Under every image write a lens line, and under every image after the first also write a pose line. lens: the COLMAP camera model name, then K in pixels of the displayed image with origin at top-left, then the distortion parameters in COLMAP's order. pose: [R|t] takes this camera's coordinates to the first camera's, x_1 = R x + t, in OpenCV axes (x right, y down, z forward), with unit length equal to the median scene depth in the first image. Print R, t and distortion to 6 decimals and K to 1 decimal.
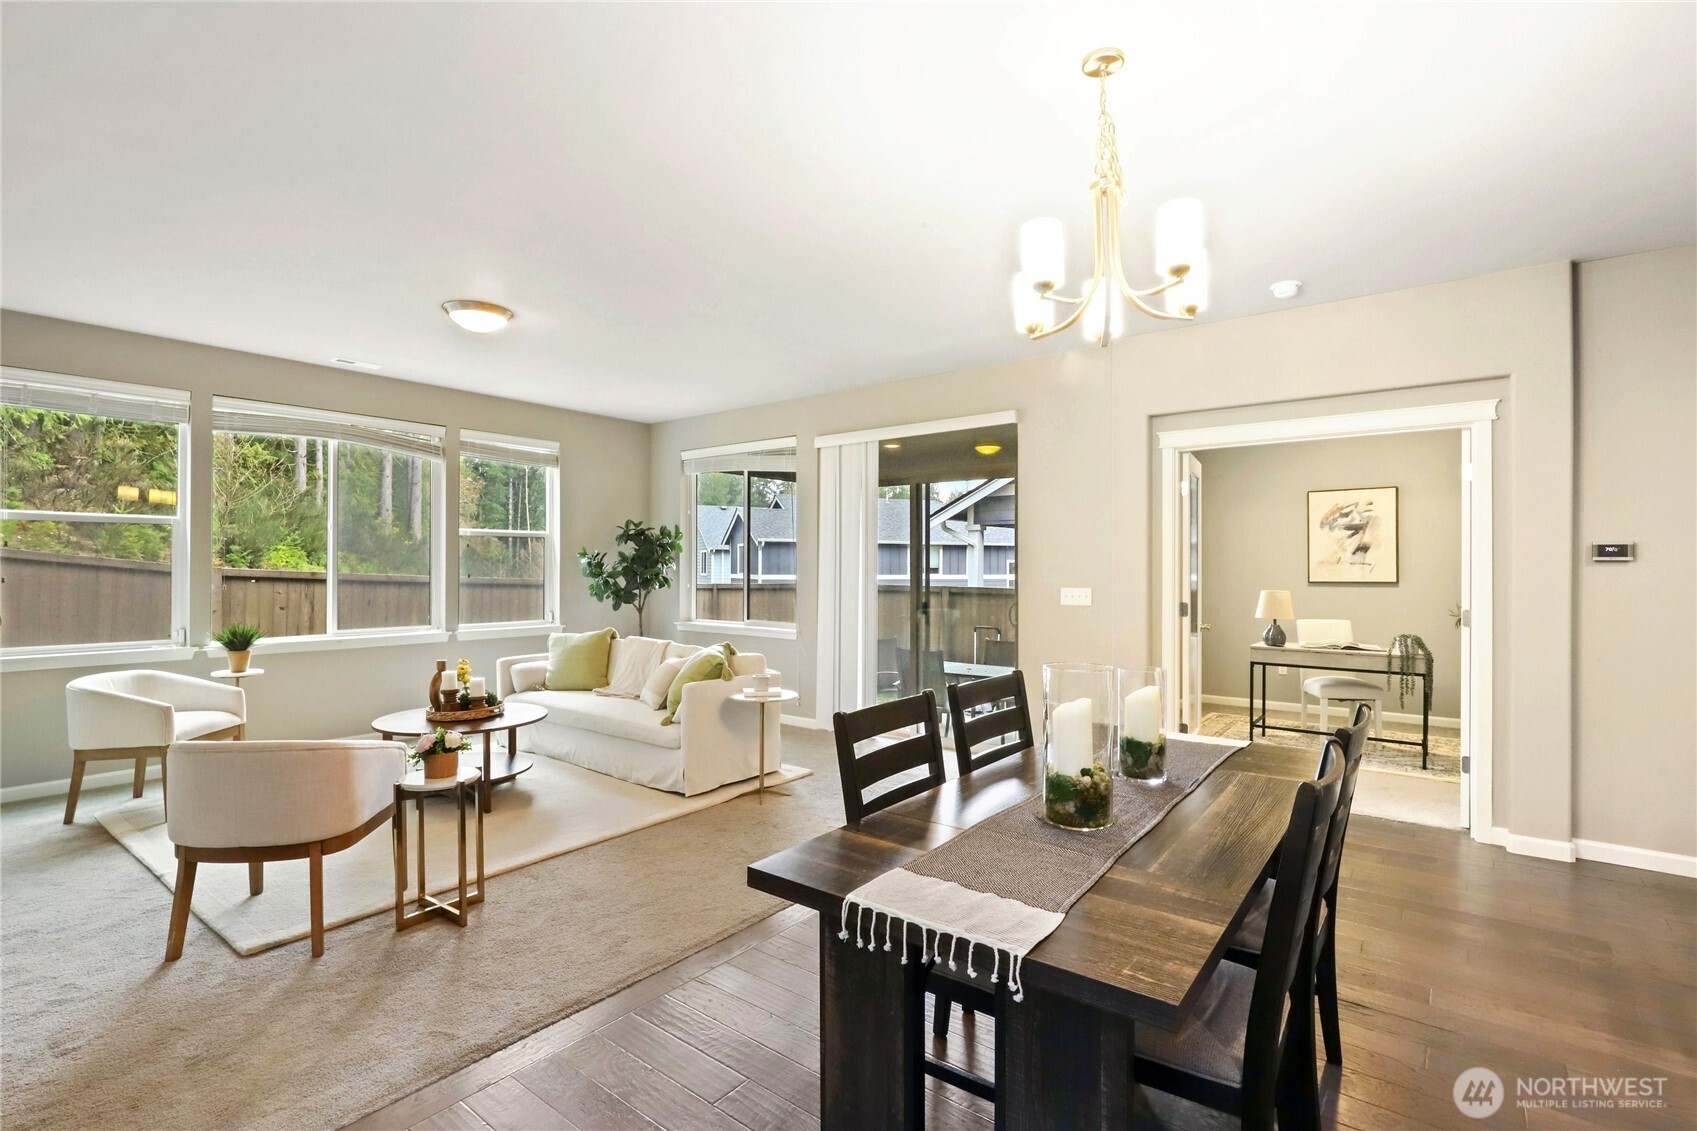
lens RADIAL K [[787.6, 0, 858.5], [0, 787.6, 567.2], [0, 0, 1]] dist [-0.016822, 0.002842]
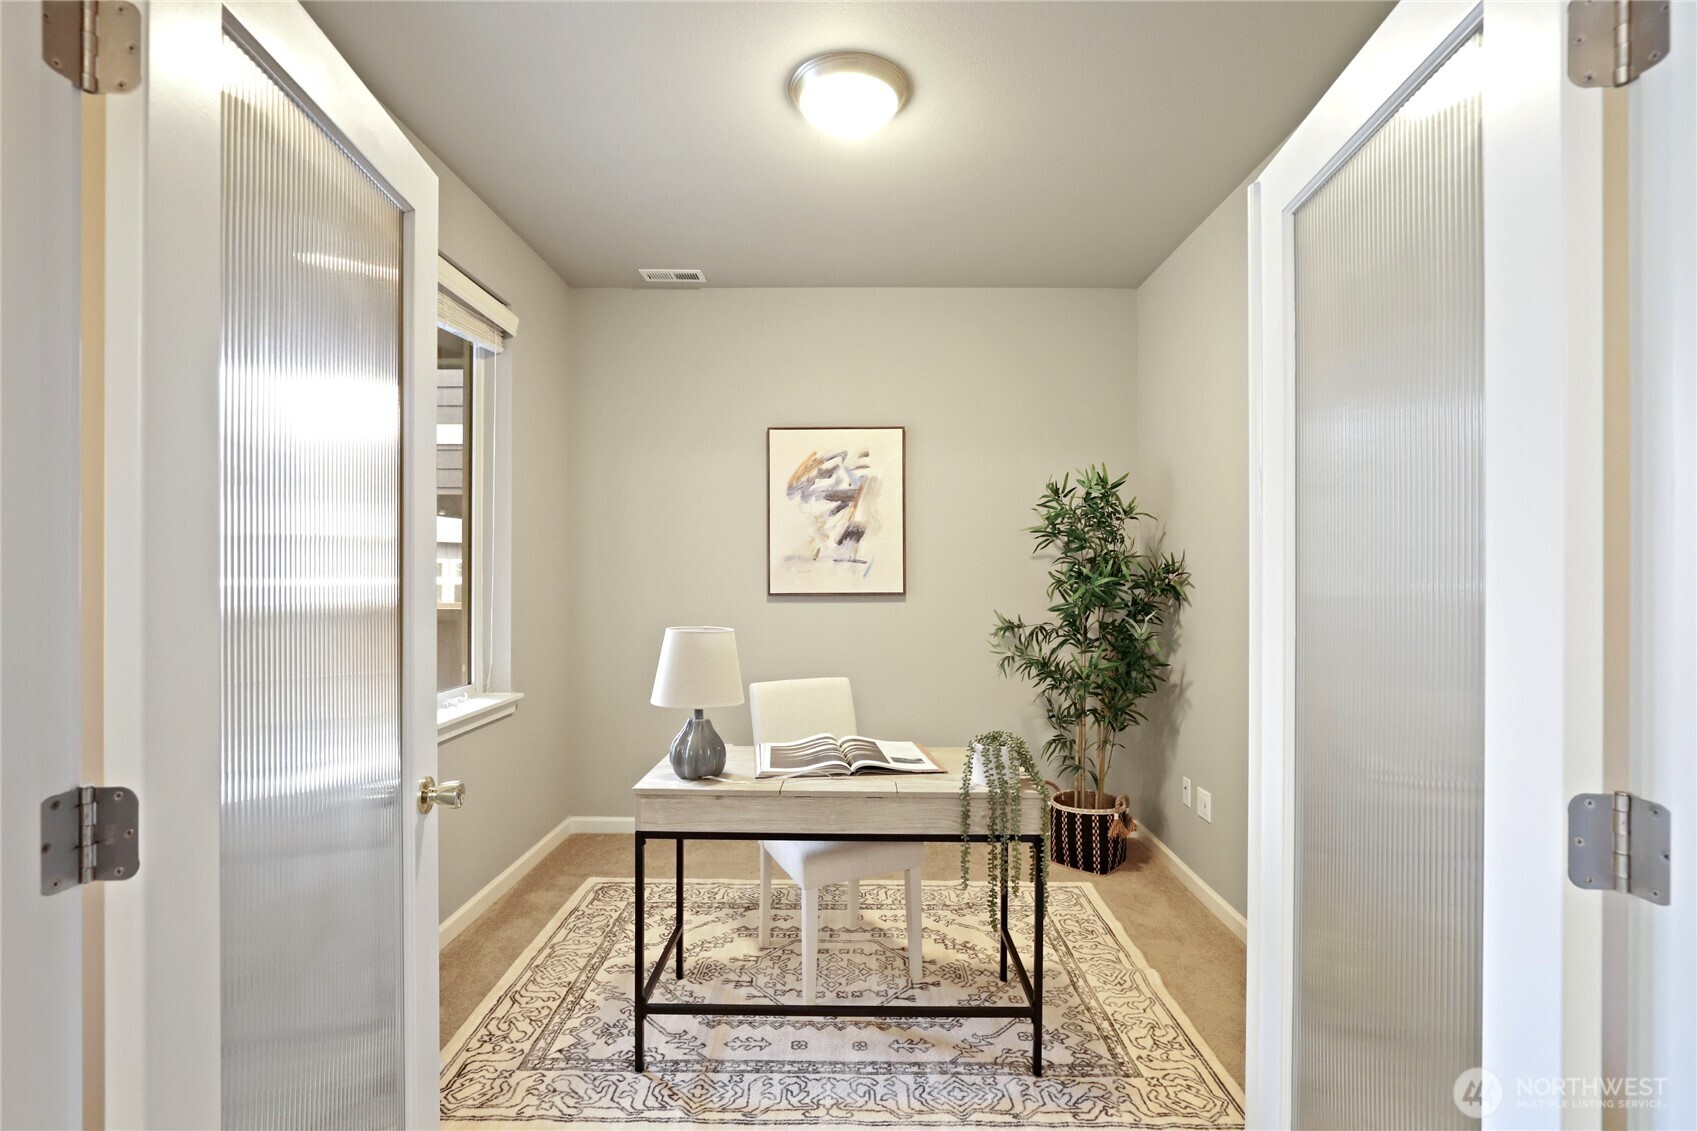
lens RADIAL K [[787.6, 0, 849.4], [0, 787.6, 568.7], [0, 0, 1]] dist [-0.016822, 0.002842]
pose [[0.801957, 0.001749, 0.597380, 0.307769], [-0.001322, 0.999998, -0.001153, 0.001877], [-0.597381, 0.000135, 0.801958, 0.554786]]
